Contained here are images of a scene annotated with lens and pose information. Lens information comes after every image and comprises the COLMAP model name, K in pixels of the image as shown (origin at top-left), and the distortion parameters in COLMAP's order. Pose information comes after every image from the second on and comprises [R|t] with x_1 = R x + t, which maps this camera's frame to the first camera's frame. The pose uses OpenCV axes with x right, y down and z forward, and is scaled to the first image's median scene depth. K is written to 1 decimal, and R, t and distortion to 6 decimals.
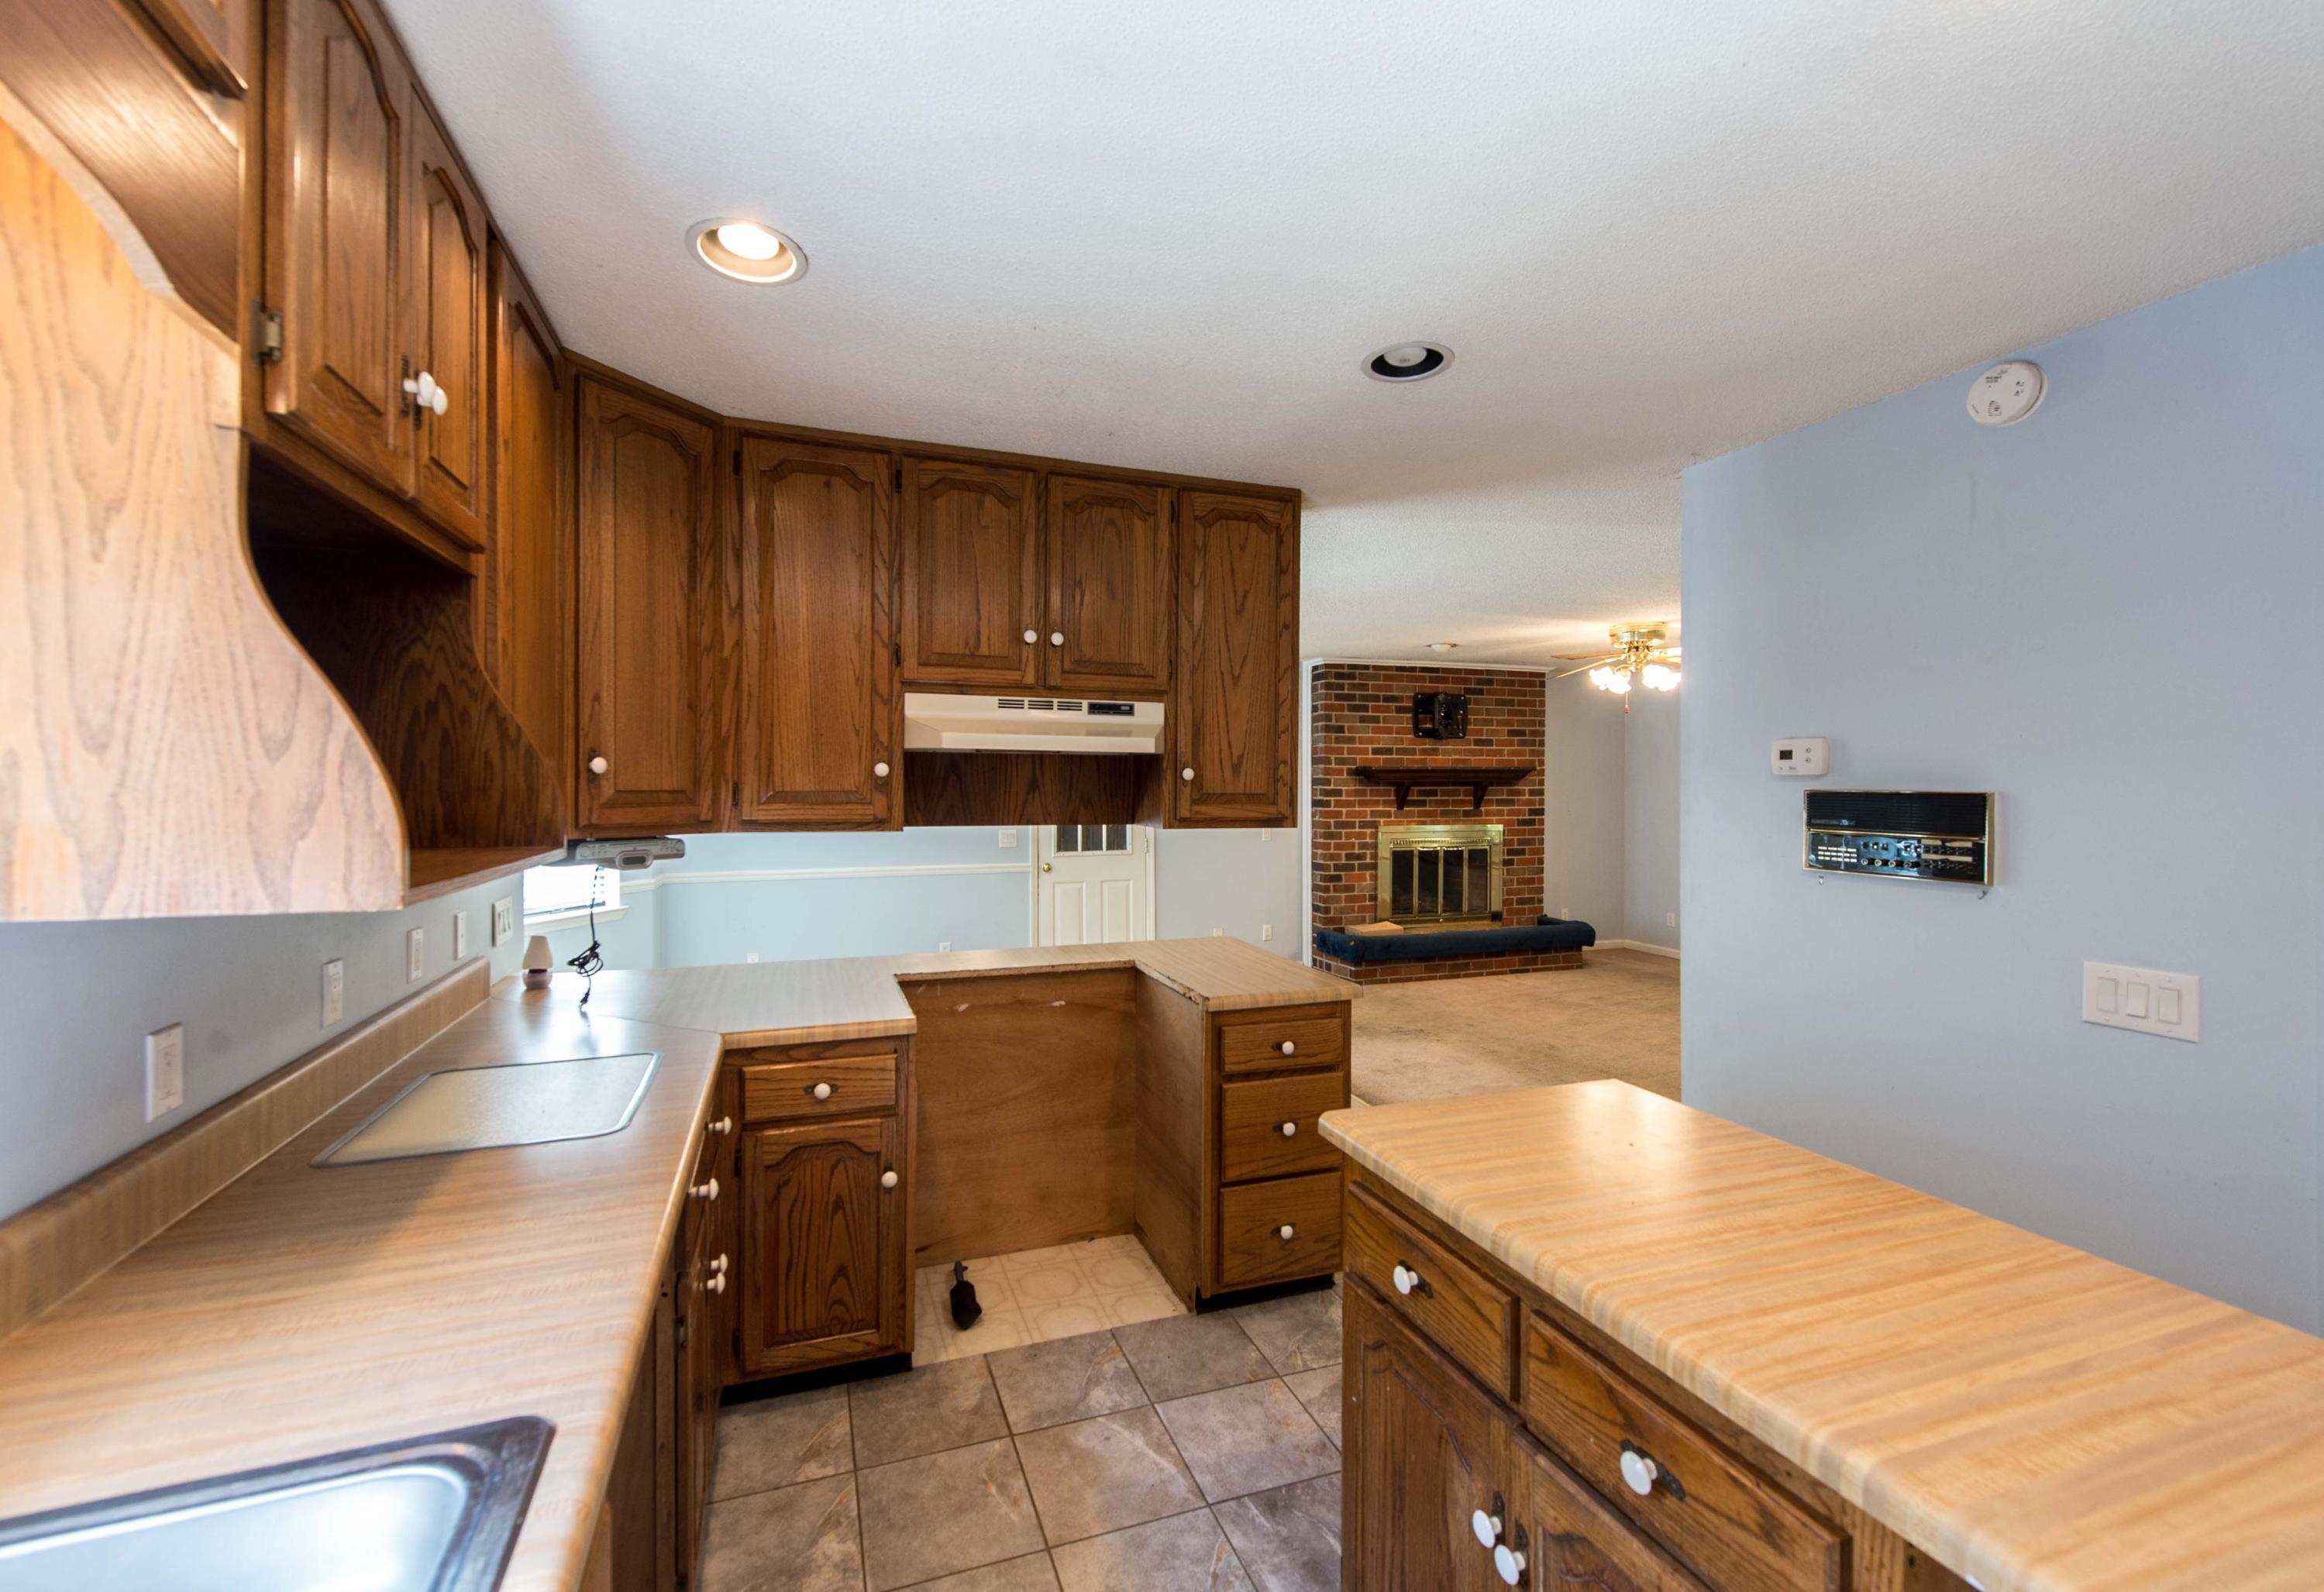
lens RADIAL K [[969.5, 0, 1148.5], [0, 969.5, 785.3], [0, 0, 1]] dist [0.003469, -0.000459]
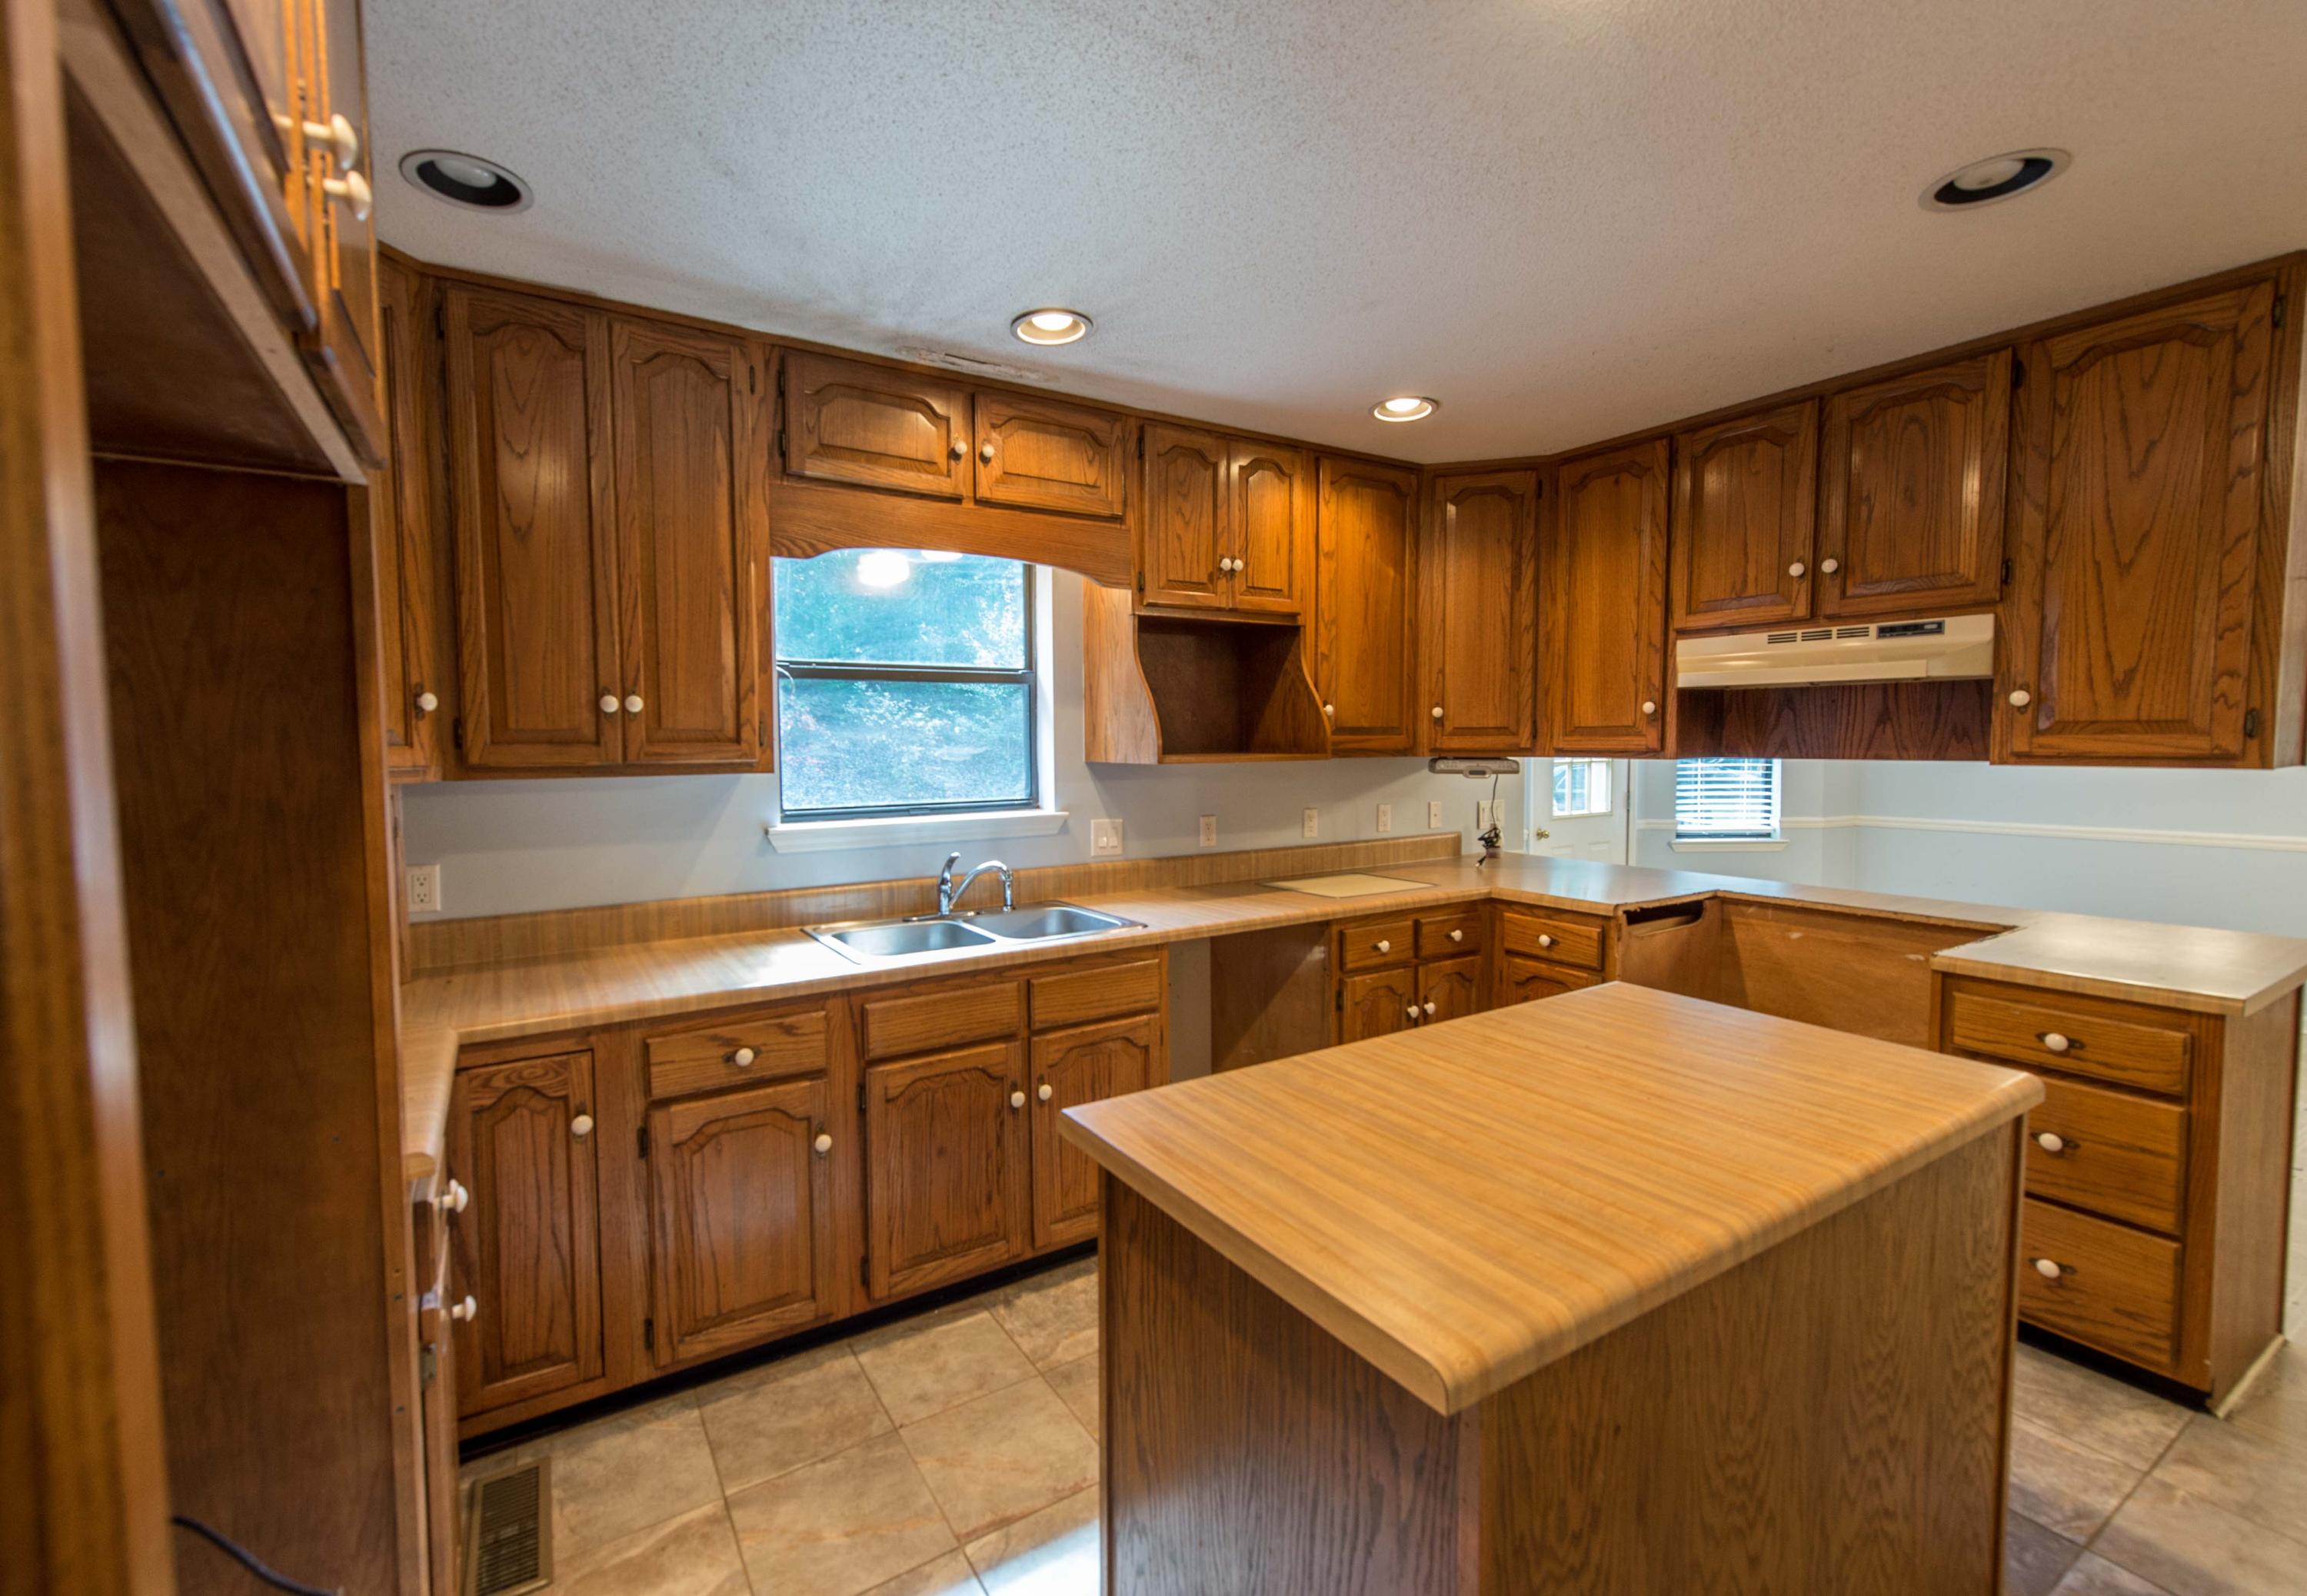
lens RADIAL K [[973.7, 0, 1080.4], [0, 973.7, 803.1], [0, 0, 1]] dist [0.011278, -0.000892]
pose [[0.182750, 0.060275, -0.981310, 0.784769], [0.007426, 0.998006, 0.062684, 0.020895], [0.983131, -0.018743, 0.181938, 0.076049]]
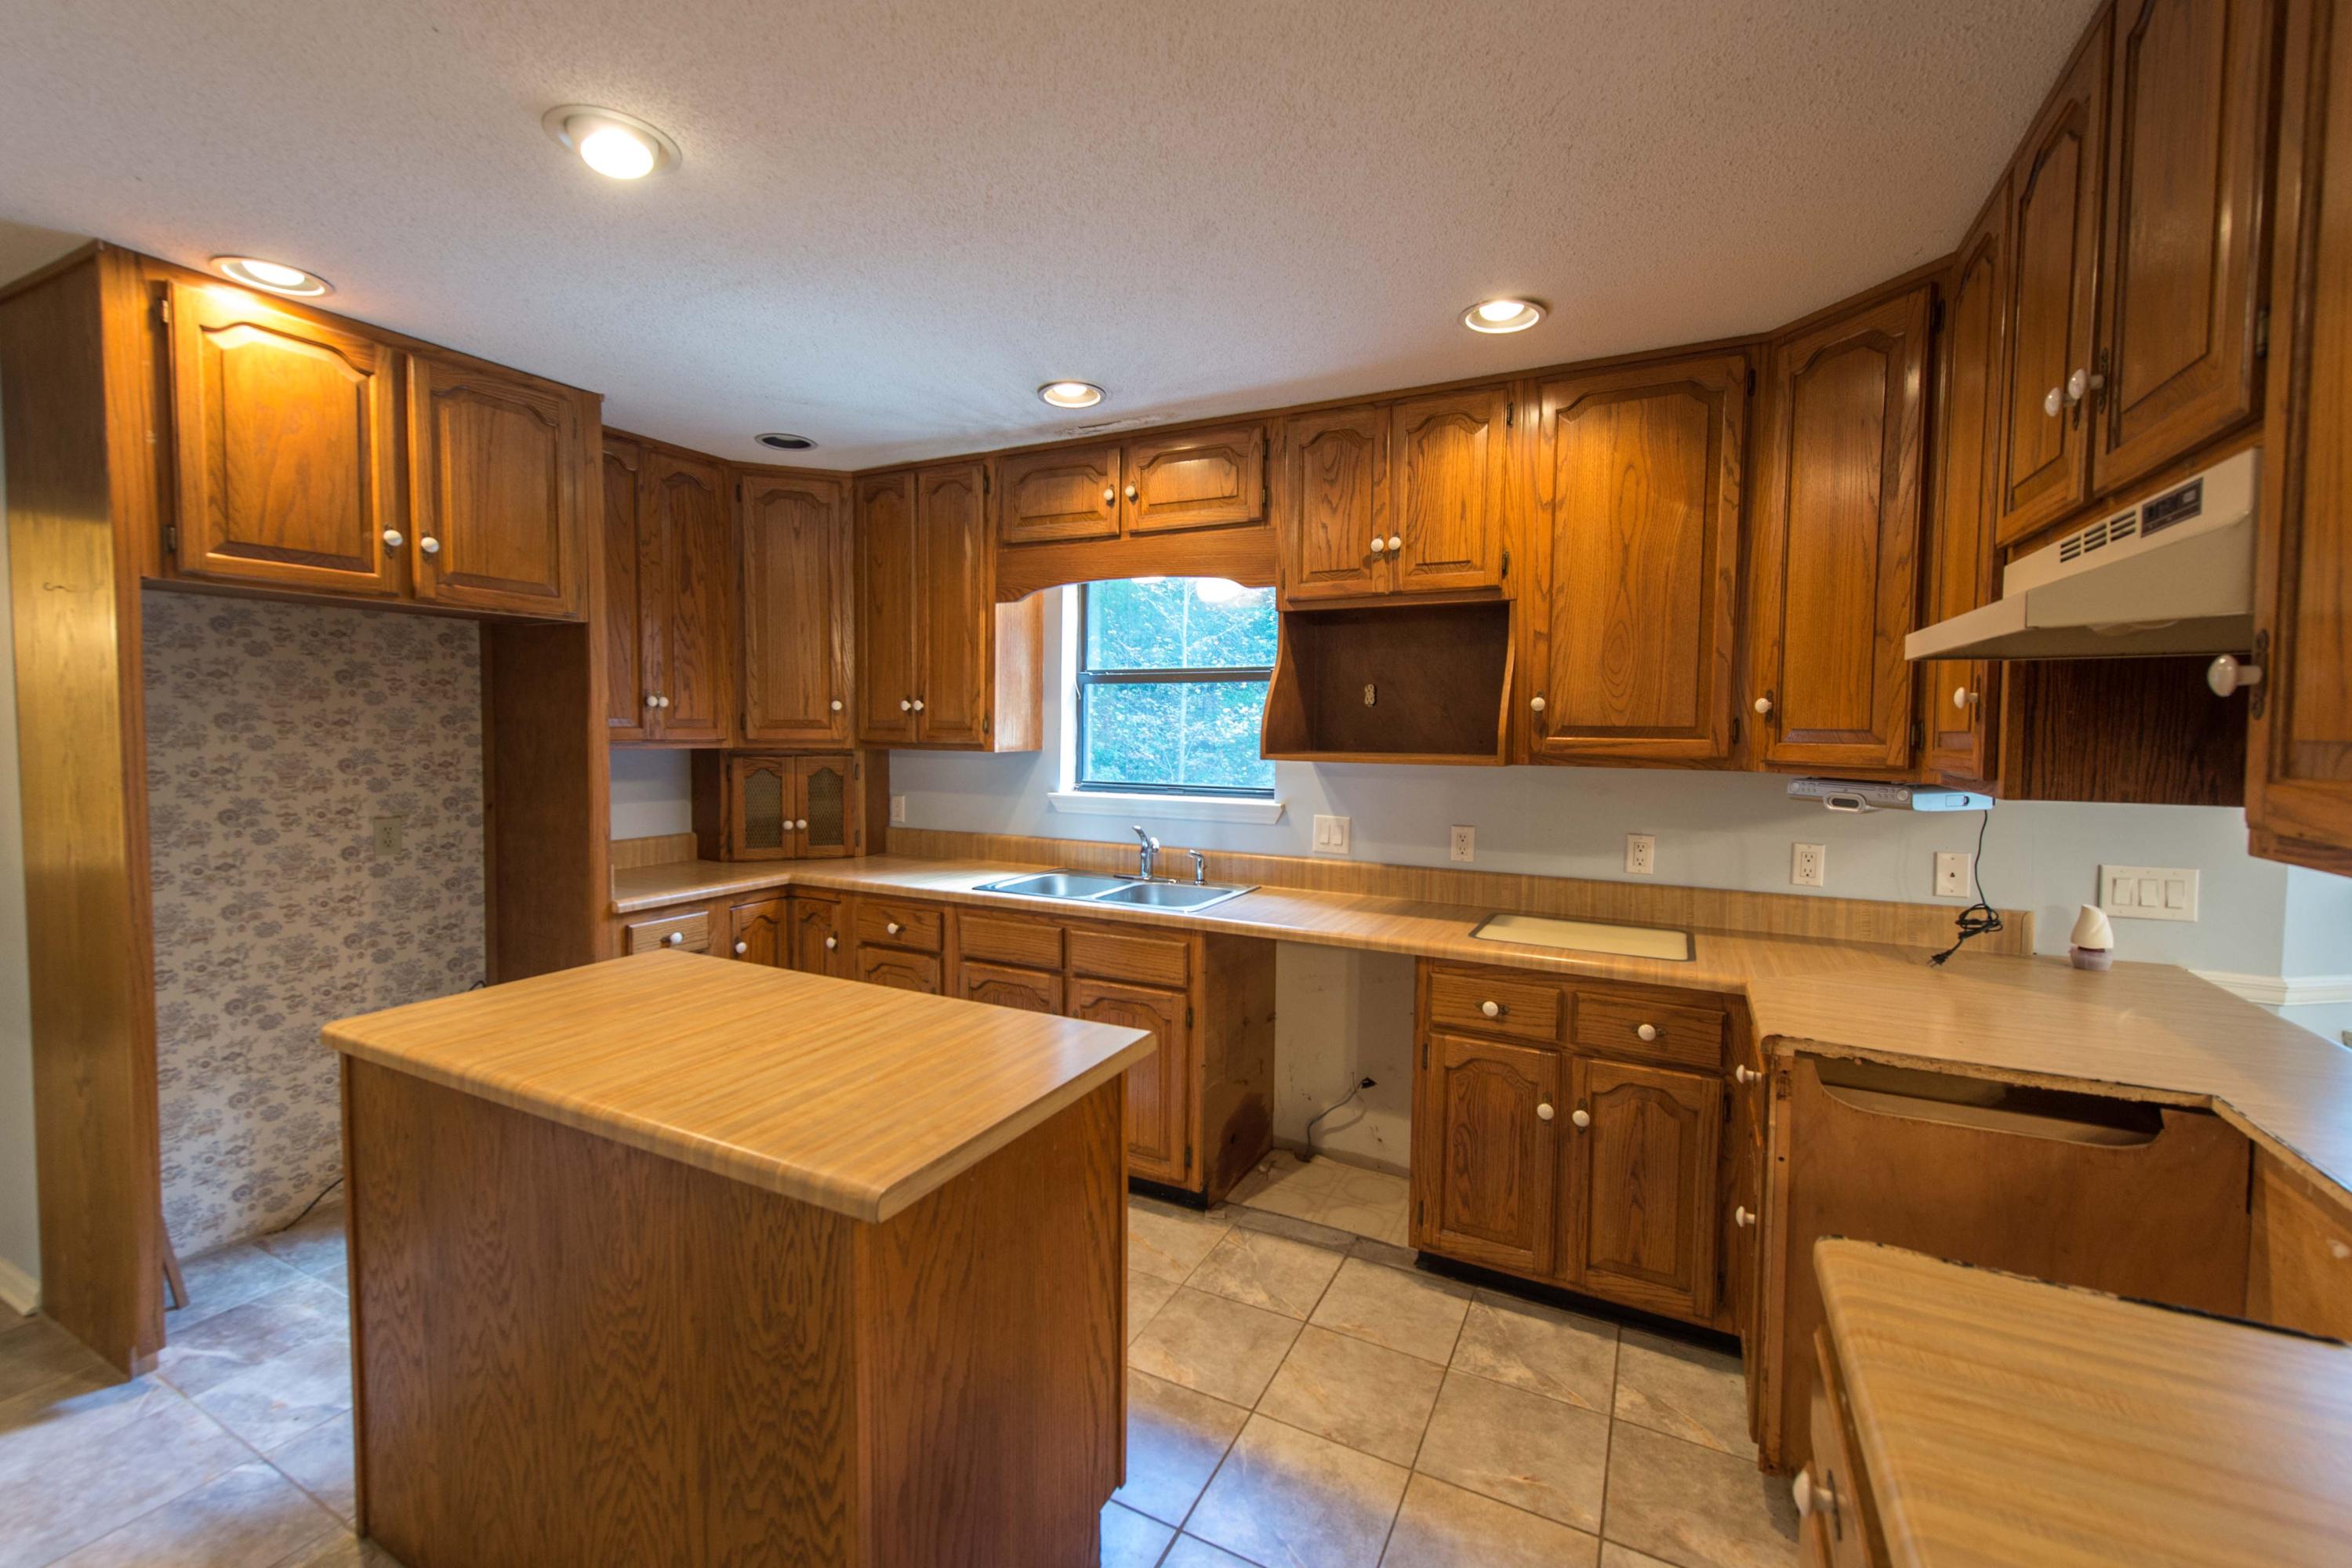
lens RADIAL K [[963.2, 0, 1171.3], [0, 963.2, 770.7], [0, 0, 1]] dist [0.008475, -0.001399]
pose [[-0.735005, 0.020750, -0.677744, 0.535318], [-0.014060, 0.998850, 0.045829, 0.010219], [0.677916, 0.043214, -0.733868, 1.097101]]
